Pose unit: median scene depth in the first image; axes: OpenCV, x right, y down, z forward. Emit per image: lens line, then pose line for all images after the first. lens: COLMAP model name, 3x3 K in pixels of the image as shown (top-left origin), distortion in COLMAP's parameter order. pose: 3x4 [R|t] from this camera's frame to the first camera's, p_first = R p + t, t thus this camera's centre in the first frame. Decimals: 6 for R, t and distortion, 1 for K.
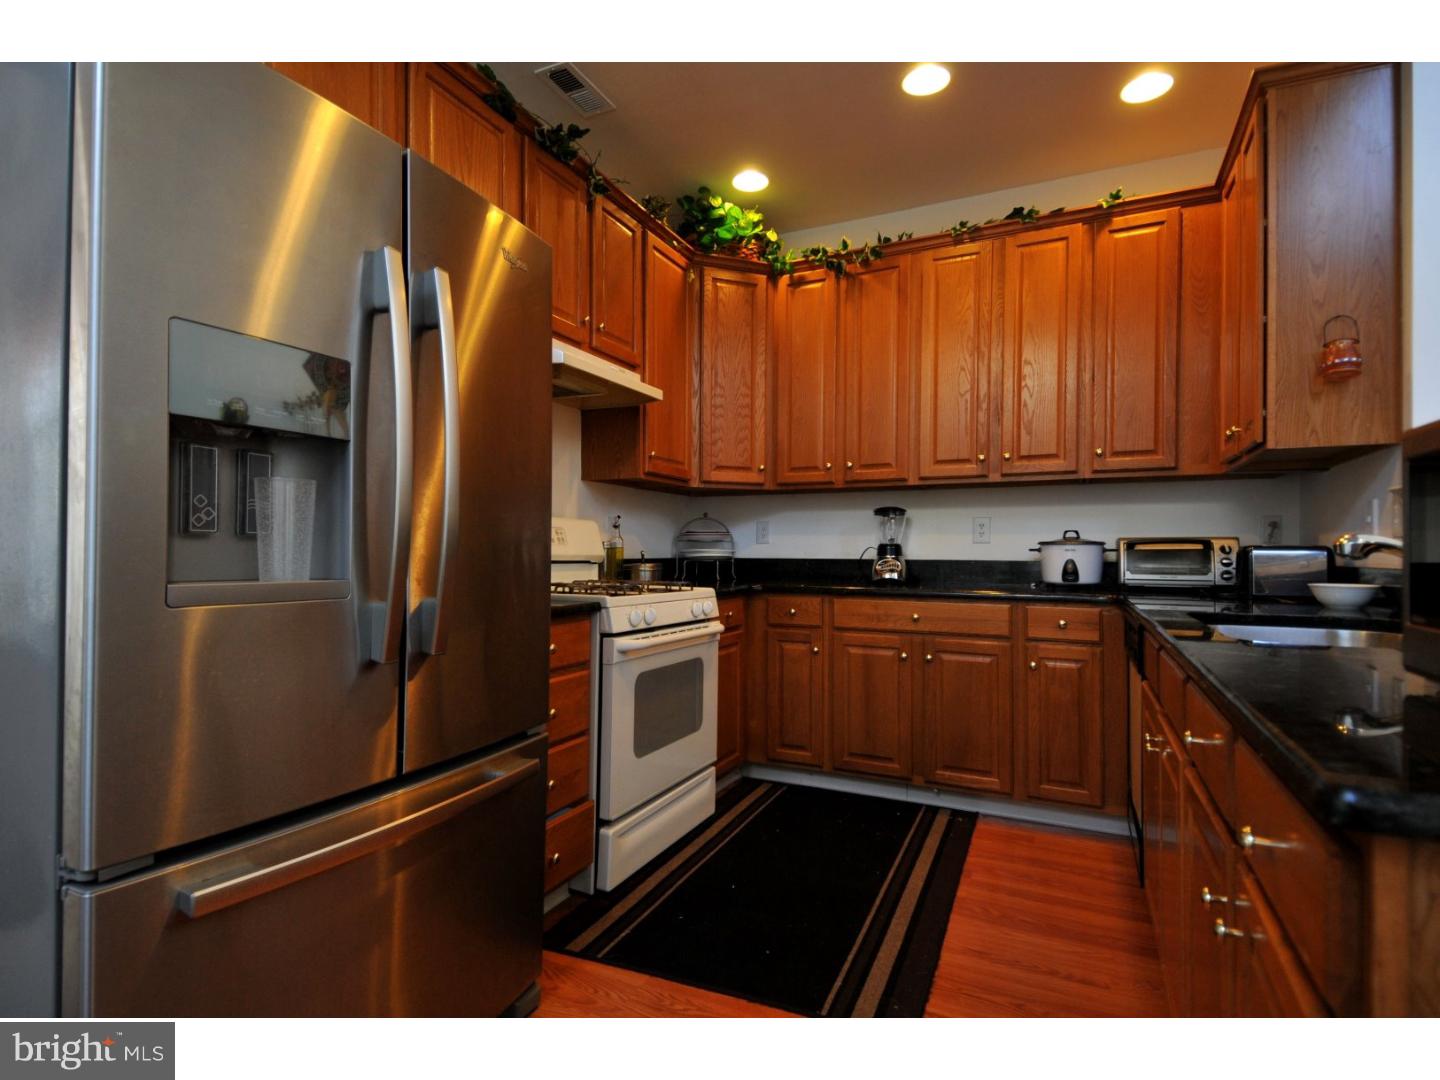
lens RADIAL K [[746.1, 0, 722.6], [0, 746.1, 544.8], [0, 0, 1]] dist [0.080918, -0.049339]
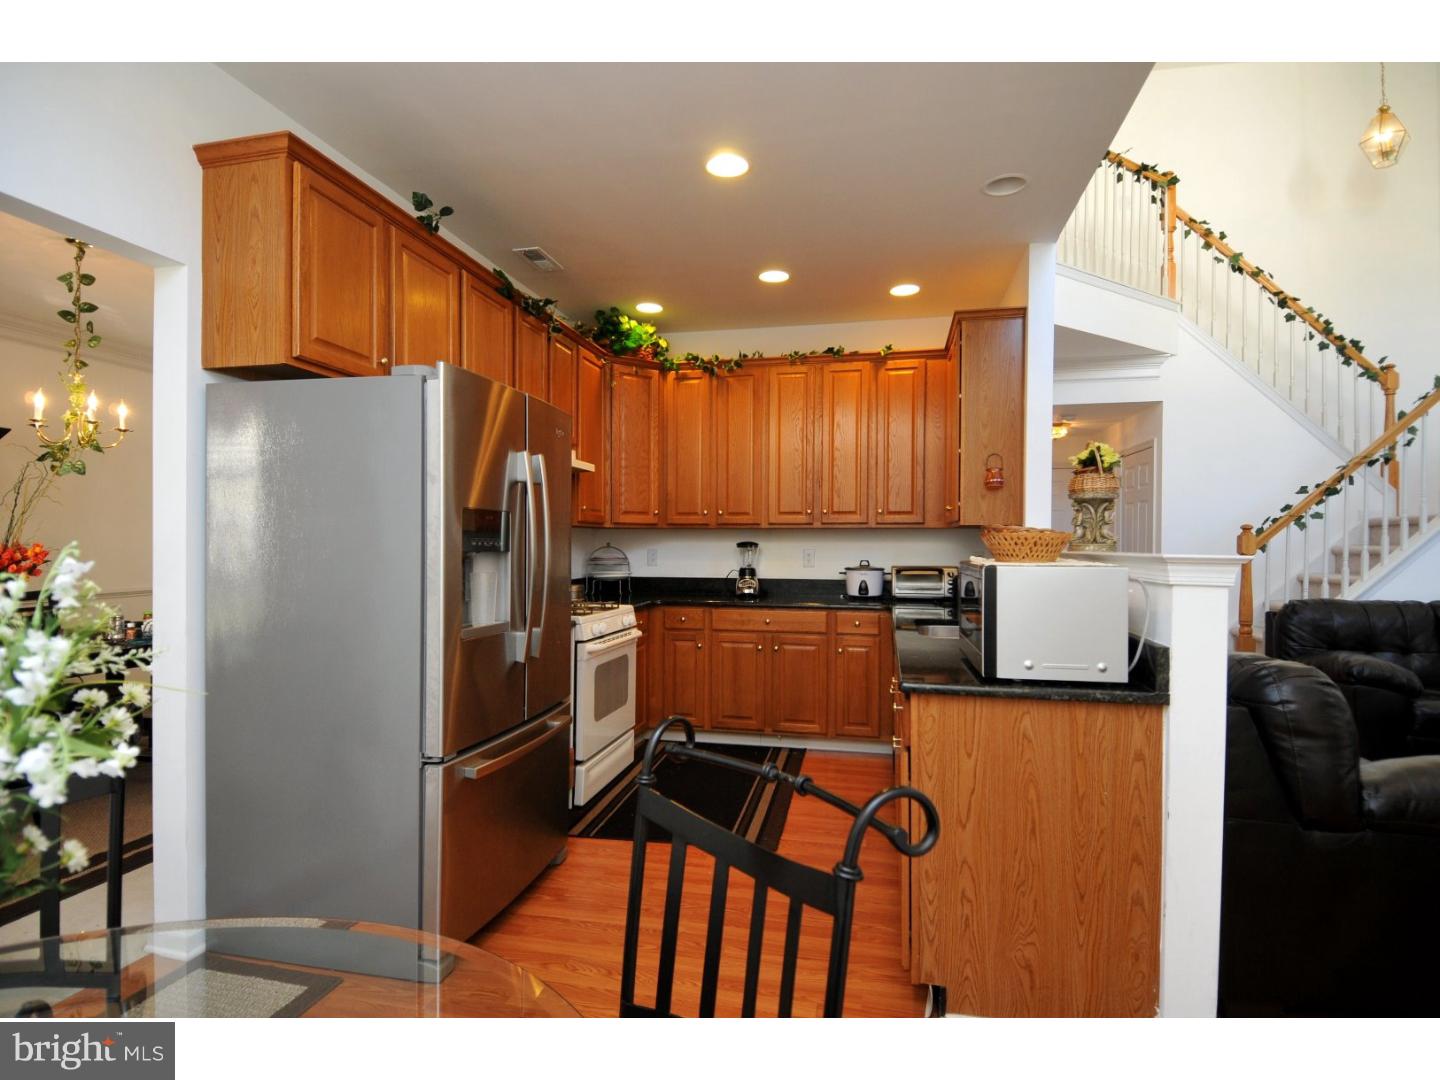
lens RADIAL K [[743.5, 0, 726.4], [0, 743.5, 547.7], [0, 0, 1]] dist [0.046367, -0.050365]
pose [[0.974412, -0.003366, 0.224742, -0.144621], [0.000078, 0.999893, 0.014637, -0.067152], [-0.224767, -0.014245, 0.974308, -0.391897]]
